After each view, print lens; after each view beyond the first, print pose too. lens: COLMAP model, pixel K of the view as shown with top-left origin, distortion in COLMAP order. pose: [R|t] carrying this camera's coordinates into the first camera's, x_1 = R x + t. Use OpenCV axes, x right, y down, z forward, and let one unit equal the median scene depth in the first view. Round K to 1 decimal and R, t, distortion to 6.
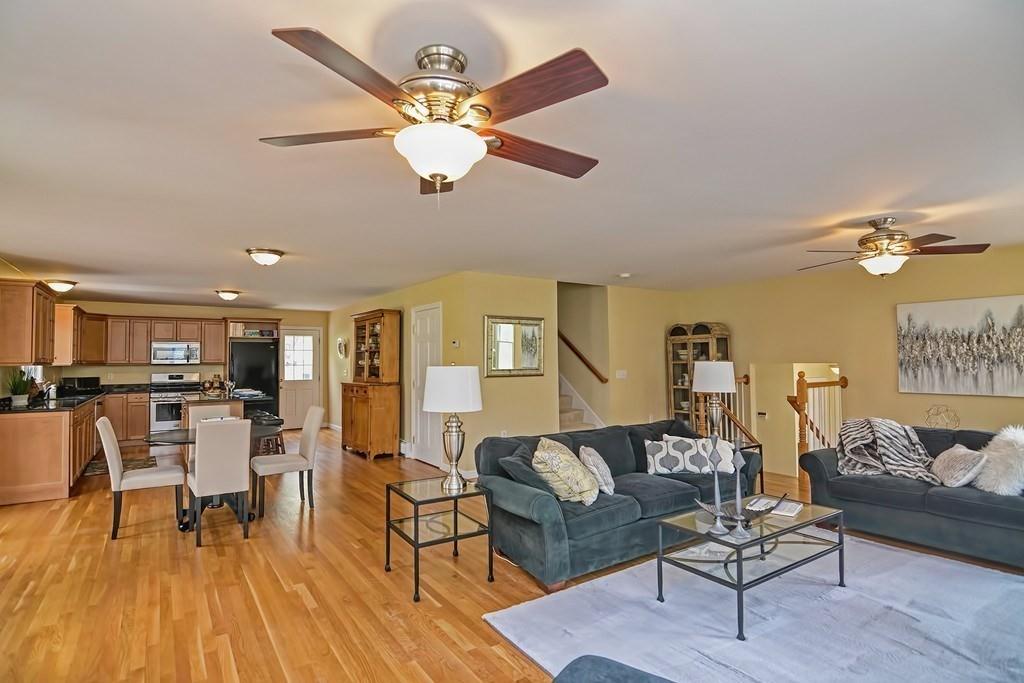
lens RADIAL K [[506.0, 0, 496.1], [0, 506.0, 351.9], [0, 0, 1]] dist [-0.015226, -0.001204]
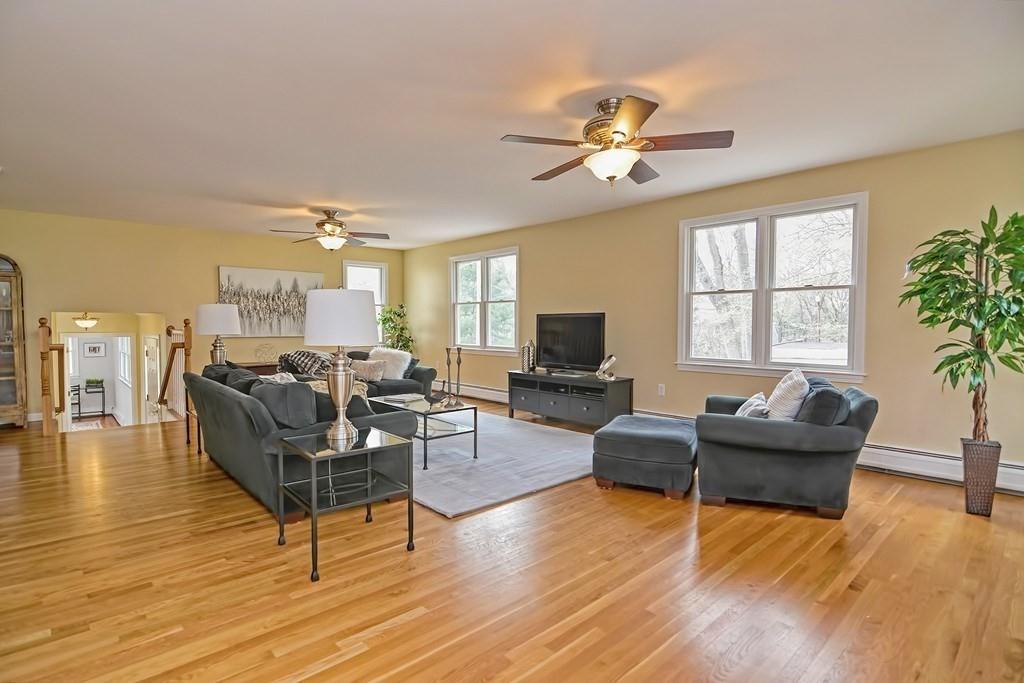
lens RADIAL K [[506.0, 0, 510.2], [0, 506.0, 342.8], [0, 0, 1]] dist [-0.015226, -0.001204]
pose [[-0.158669, -0.025071, 0.987013, -0.616090], [-0.023550, 0.999489, 0.021602, 0.058323], [-0.987051, -0.019816, -0.159178, 0.564078]]
